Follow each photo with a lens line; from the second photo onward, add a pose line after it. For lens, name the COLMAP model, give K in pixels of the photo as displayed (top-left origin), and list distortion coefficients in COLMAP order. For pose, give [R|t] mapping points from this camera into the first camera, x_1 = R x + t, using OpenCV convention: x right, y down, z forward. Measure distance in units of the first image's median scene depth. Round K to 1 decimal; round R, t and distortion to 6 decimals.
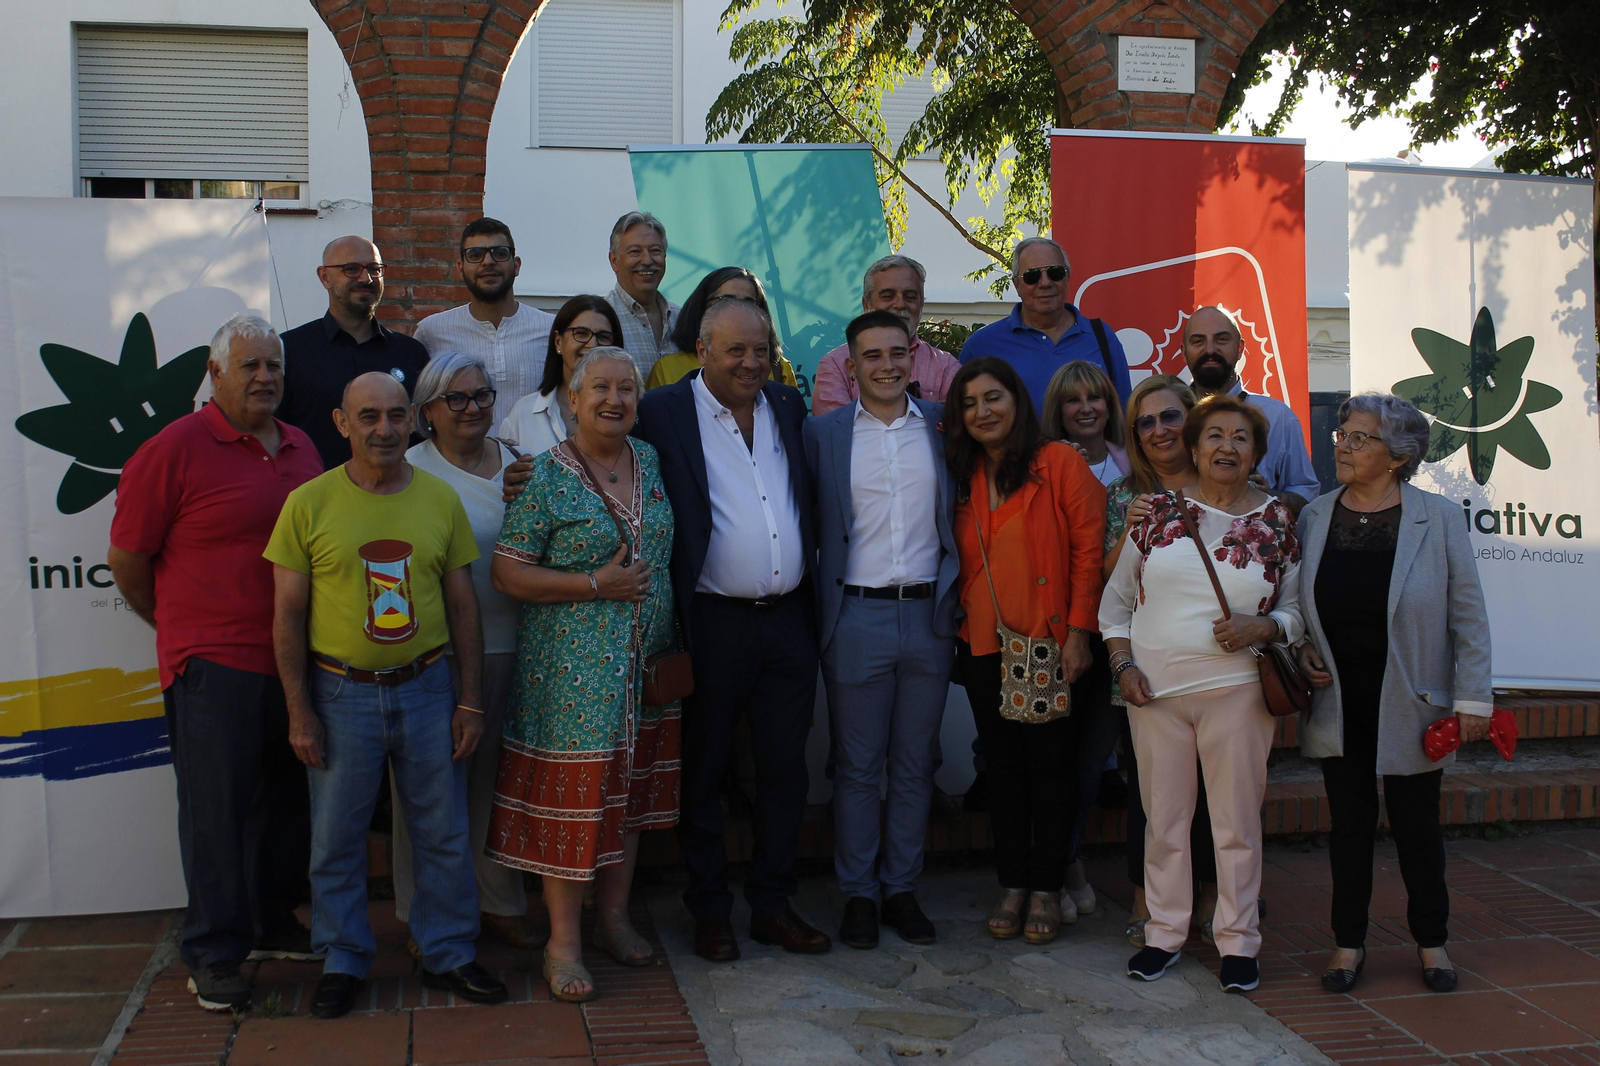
lens RADIAL K [[1853.4, 0, 800.0], [0, 1853.4, 533.0], [0, 0, 1]] dist [-0.012870, -0.165868]
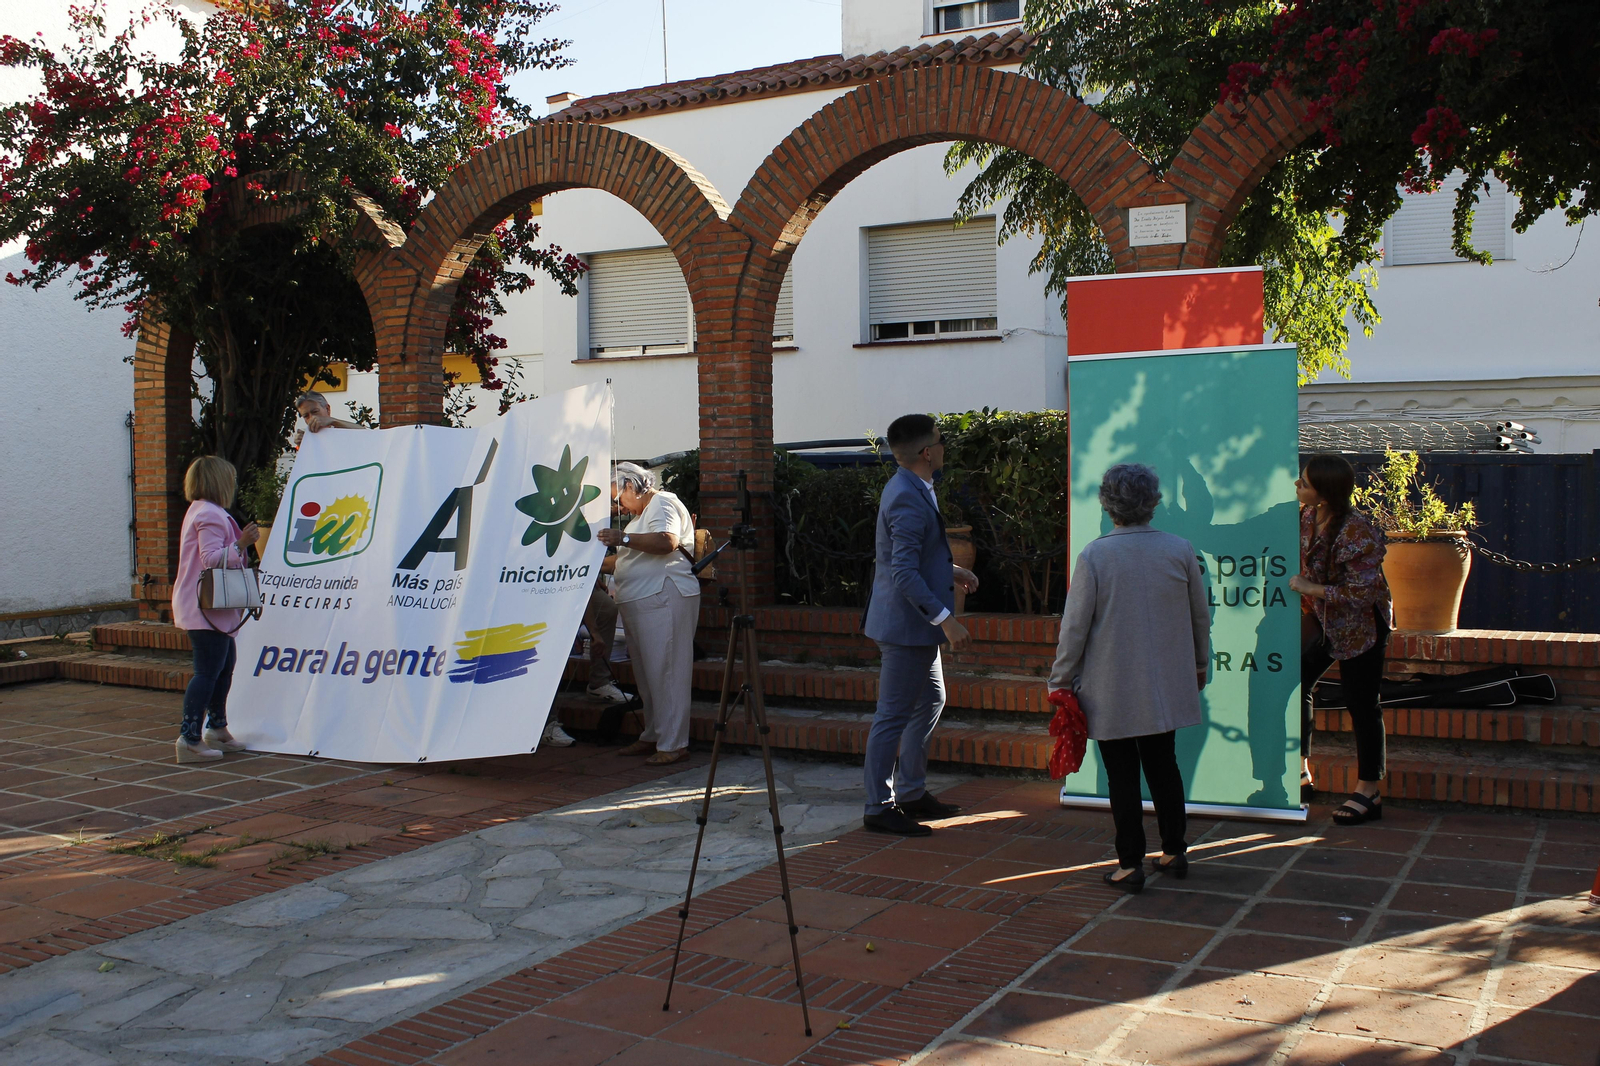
lens RADIAL K [[1579.5, 0, 800.0], [0, 1579.5, 533.0], [0, 0, 1]] dist [-0.096348, 0.021964]
pose [[0.754479, 0.013156, -0.656192, 0.761880], [-0.029135, 0.999485, -0.013461, 0.001646], [0.655677, 0.029274, 0.754474, -0.057882]]
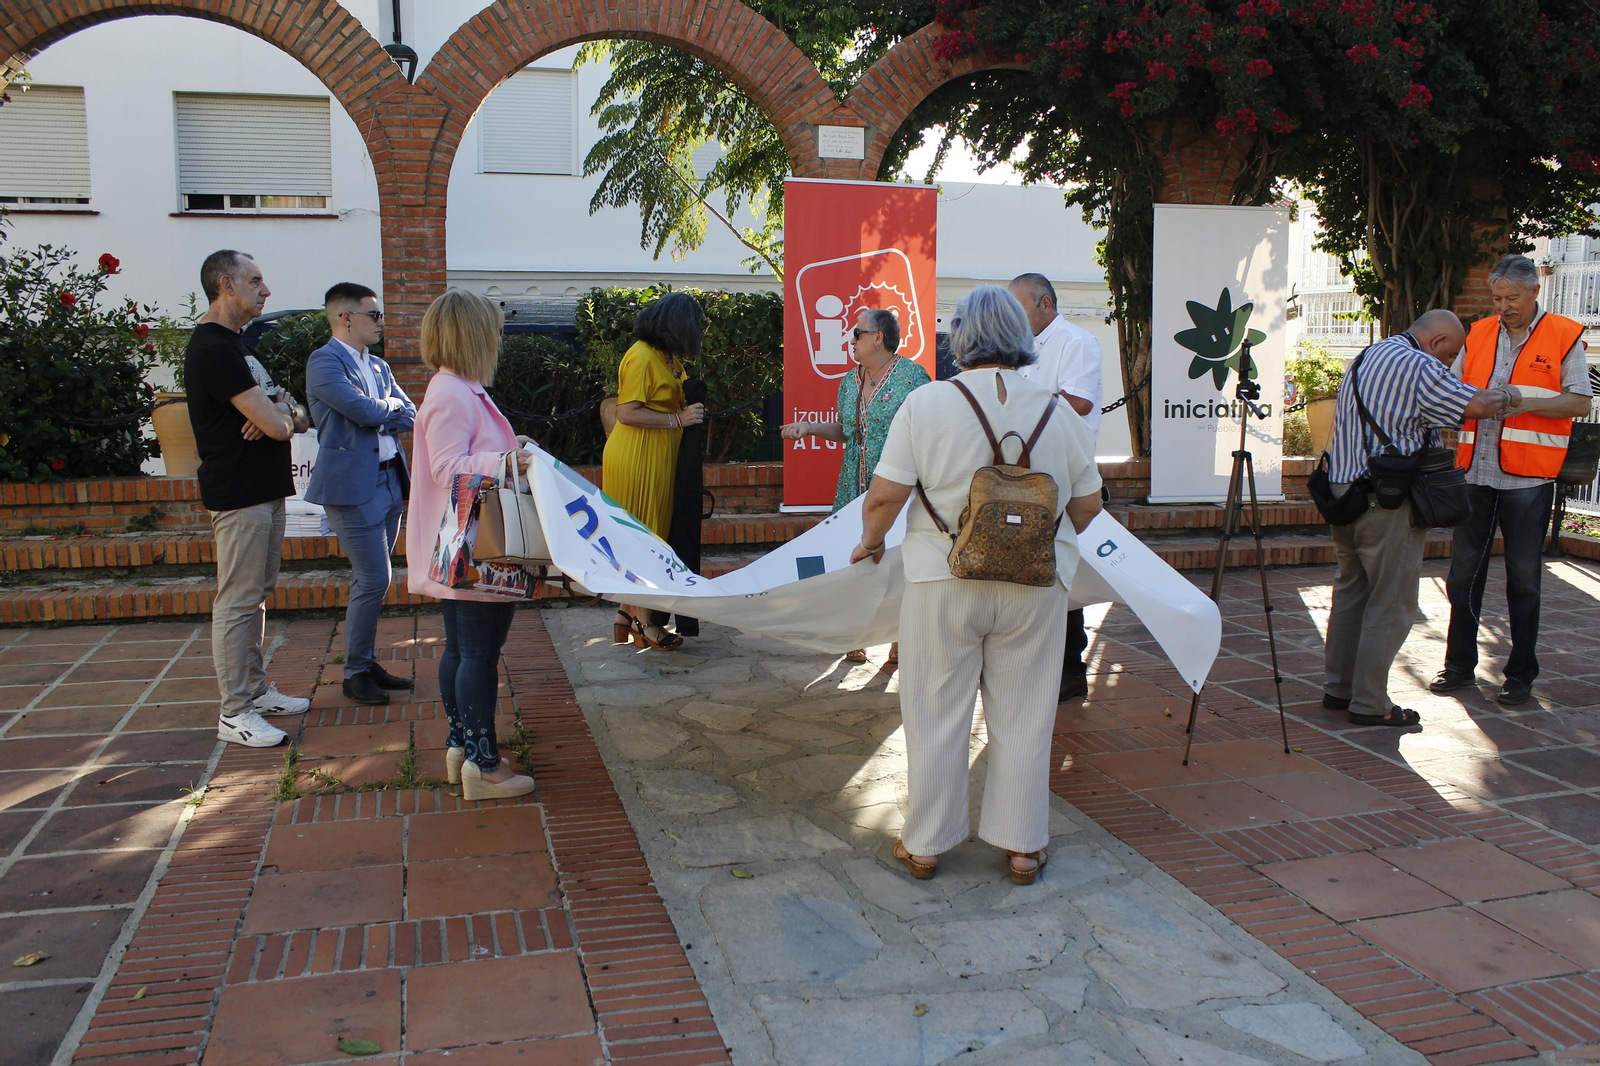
lens RADIAL K [[1369.0, 0, 805.7], [0, 1369.0, 573.9], [0, 0, 1]] dist [-0.177414, 0.177226]
pose [[0.996368, -0.009749, 0.084587, 0.050144], [0.001256, 0.994999, 0.099880, 0.020106], [-0.085138, -0.099411, 0.991398, -0.273746]]
